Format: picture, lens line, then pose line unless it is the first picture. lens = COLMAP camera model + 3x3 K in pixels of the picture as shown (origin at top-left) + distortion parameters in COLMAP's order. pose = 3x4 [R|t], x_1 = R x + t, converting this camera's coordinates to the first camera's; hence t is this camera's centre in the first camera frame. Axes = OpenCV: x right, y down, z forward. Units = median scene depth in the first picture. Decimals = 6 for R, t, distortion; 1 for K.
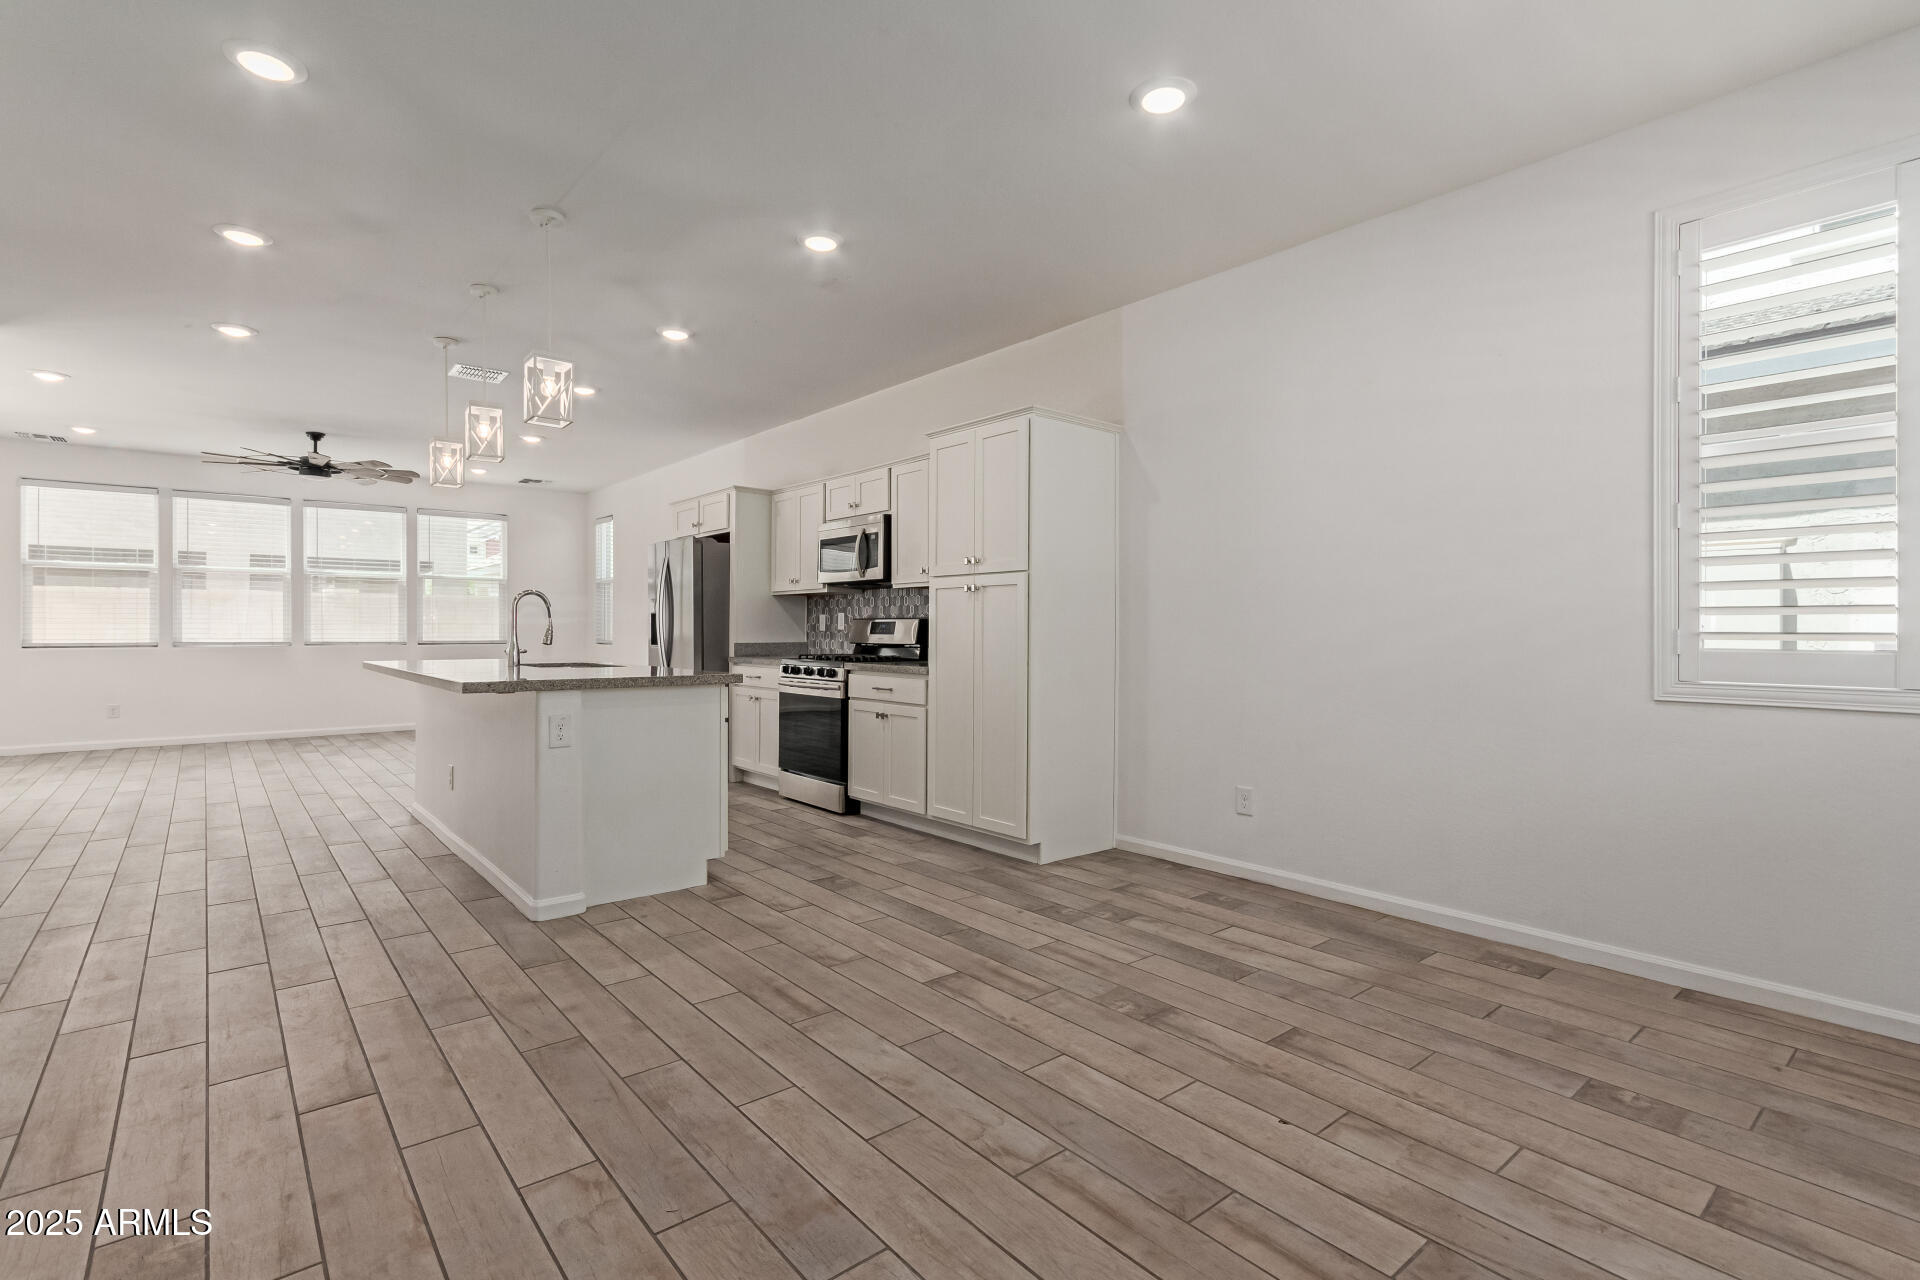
lens RADIAL K [[890.9, 0, 948.9], [0, 890.9, 620.2], [0, 0, 1]] dist [0.004326, -0.000163]
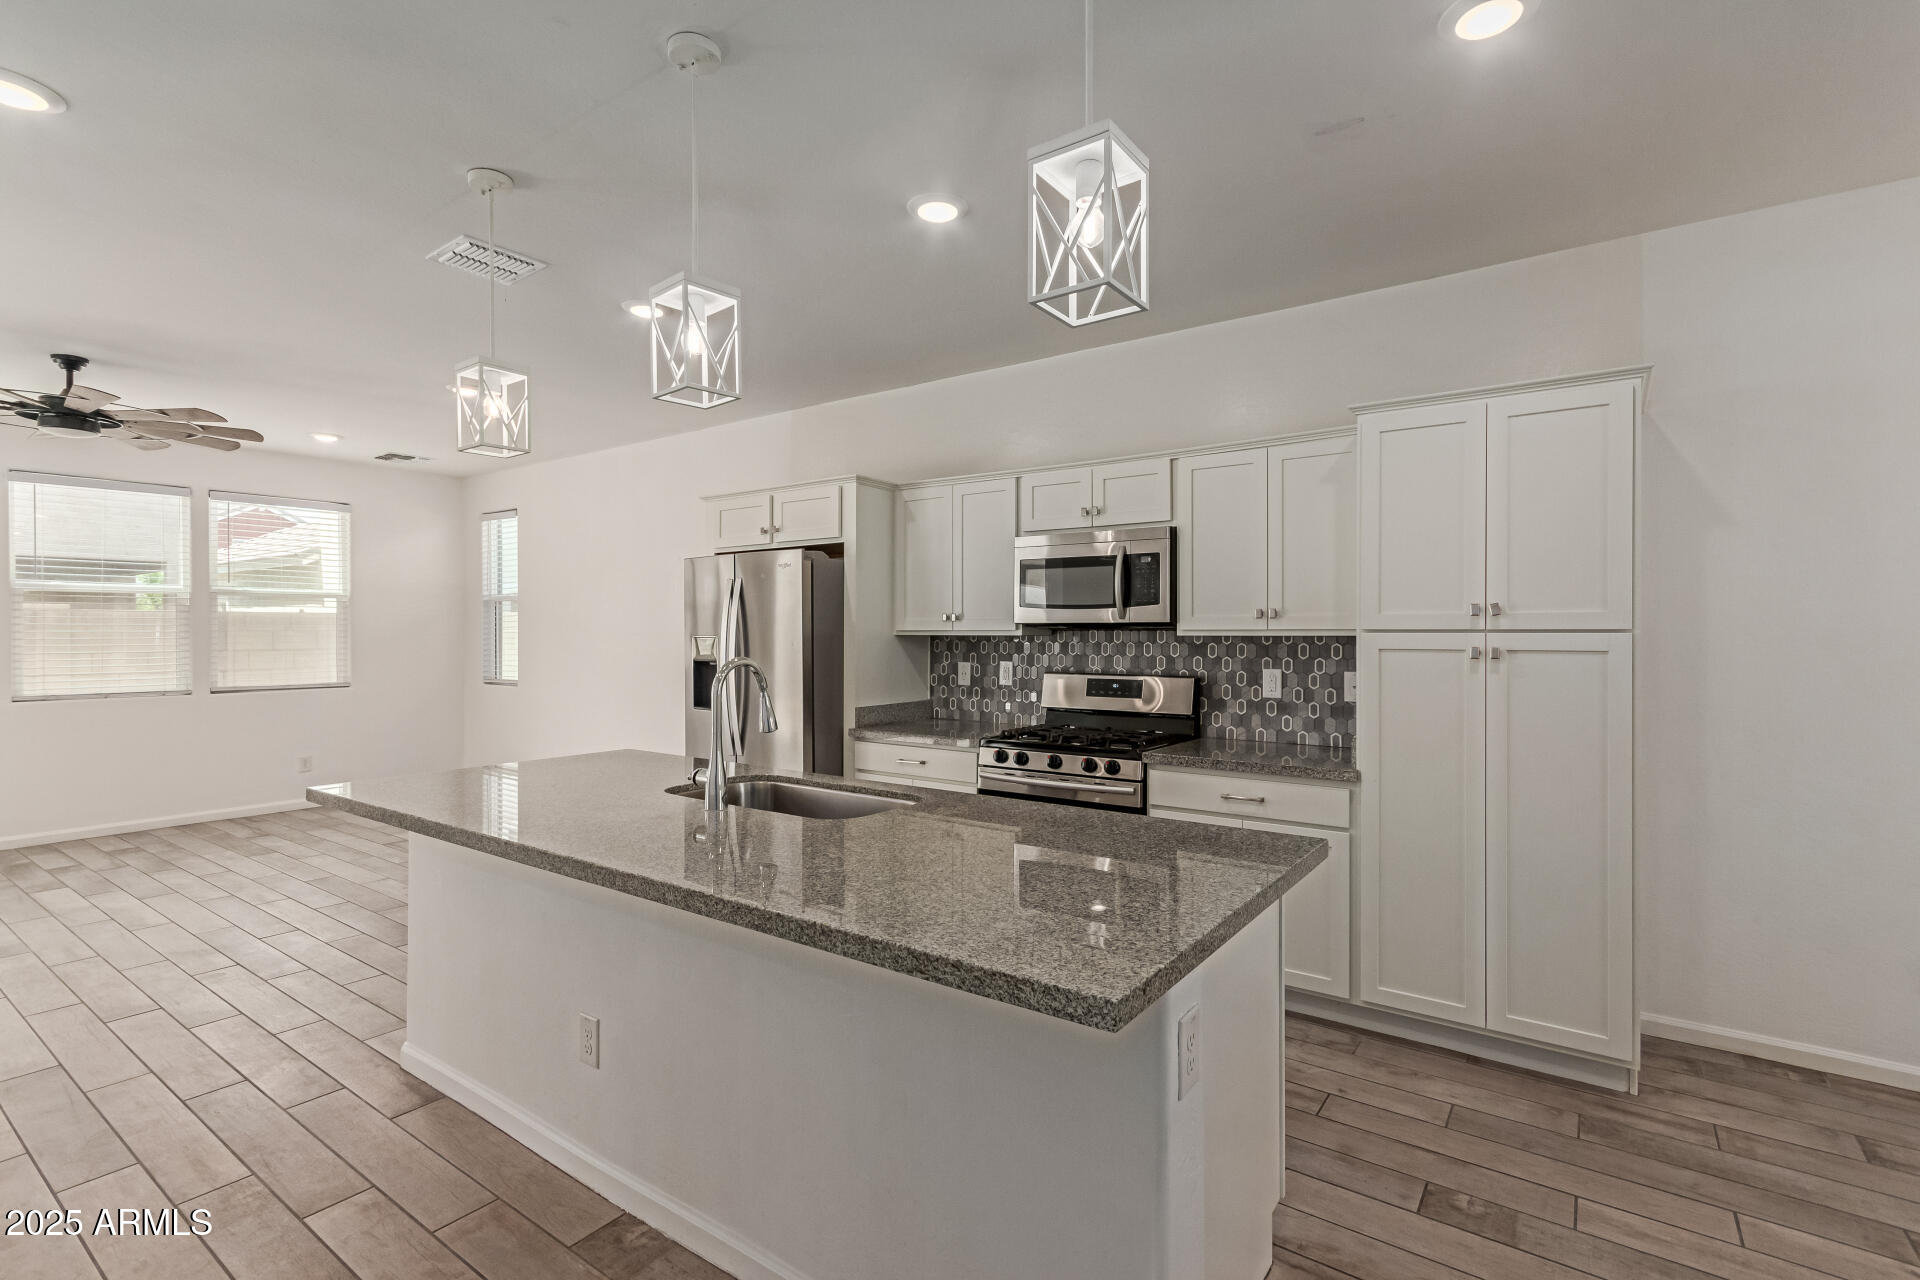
lens RADIAL K [[890.9, 0, 953.8], [0, 890.9, 627.5], [0, 0, 1]] dist [0.004326, -0.000163]
pose [[0.969302, -0.000659, 0.245874, -0.479726], [-0.000228, 0.999994, 0.003579, -0.054080], [-0.245875, -0.003526, 0.969295, 0.467035]]
